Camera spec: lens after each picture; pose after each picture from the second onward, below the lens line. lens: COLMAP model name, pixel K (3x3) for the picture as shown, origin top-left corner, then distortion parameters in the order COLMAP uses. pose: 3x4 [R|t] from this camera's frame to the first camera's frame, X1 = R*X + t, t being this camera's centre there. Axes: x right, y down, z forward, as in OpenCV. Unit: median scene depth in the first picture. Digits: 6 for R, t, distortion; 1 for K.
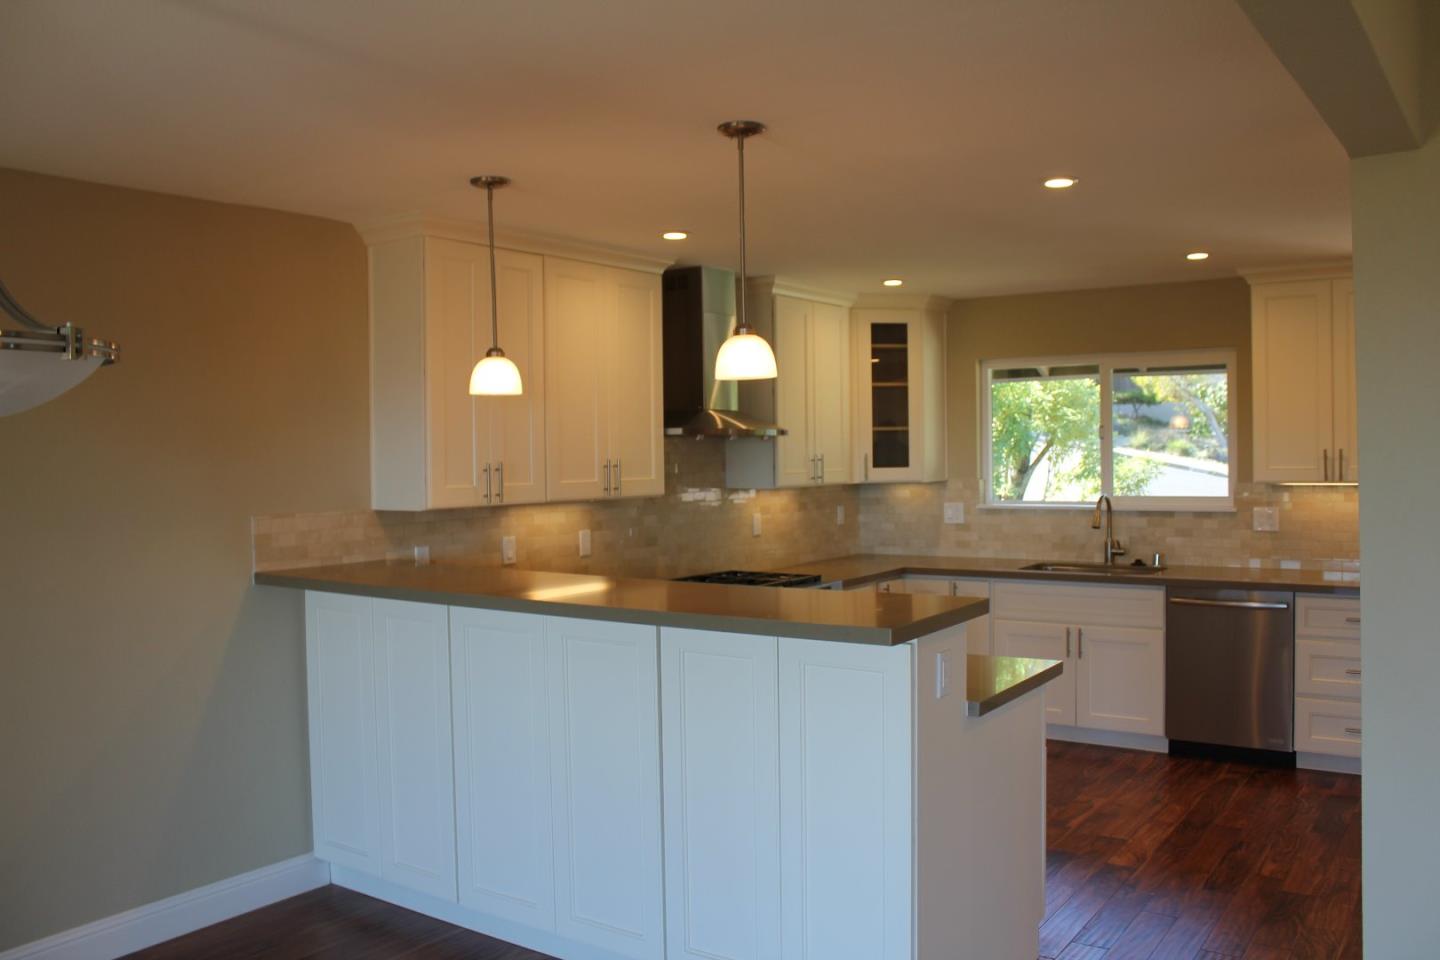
lens RADIAL K [[1210.2, 0, 720.0], [0, 1210.2, 480.0], [0, 0, 1]] dist [-0.178682, 0.175544]
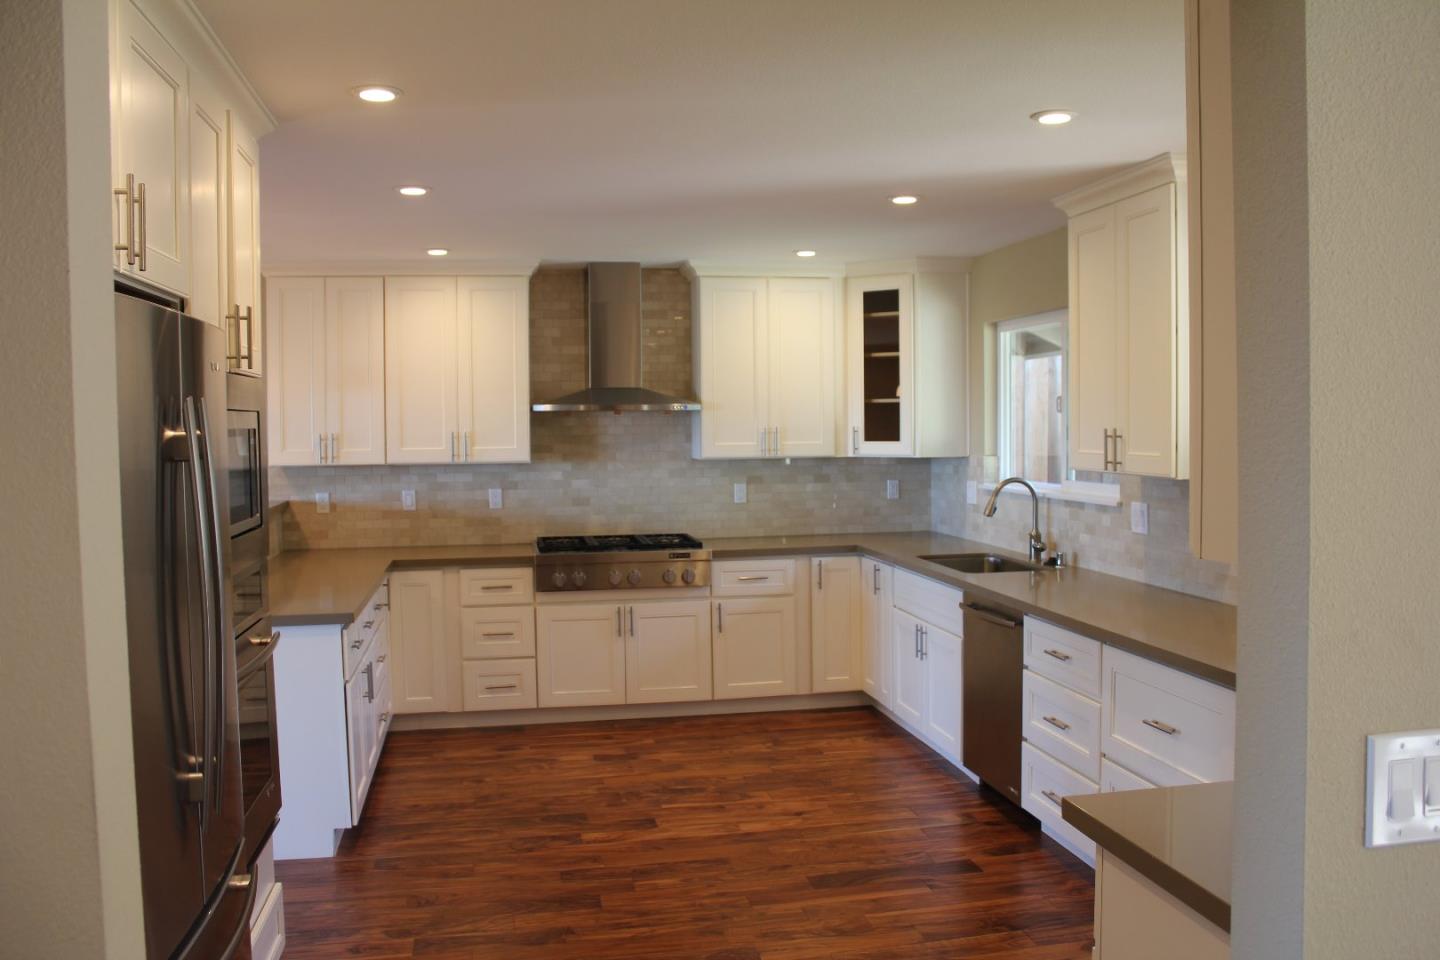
lens RADIAL K [[1210.2, 0, 720.0], [0, 1210.2, 480.0], [0, 0, 1]] dist [-0.178682, 0.175544]
pose [[0.708592, 0.040710, -0.704443, 0.781272], [-0.016497, 0.999017, 0.041139, -0.018154], [0.705425, -0.017529, 0.708568, 0.244571]]
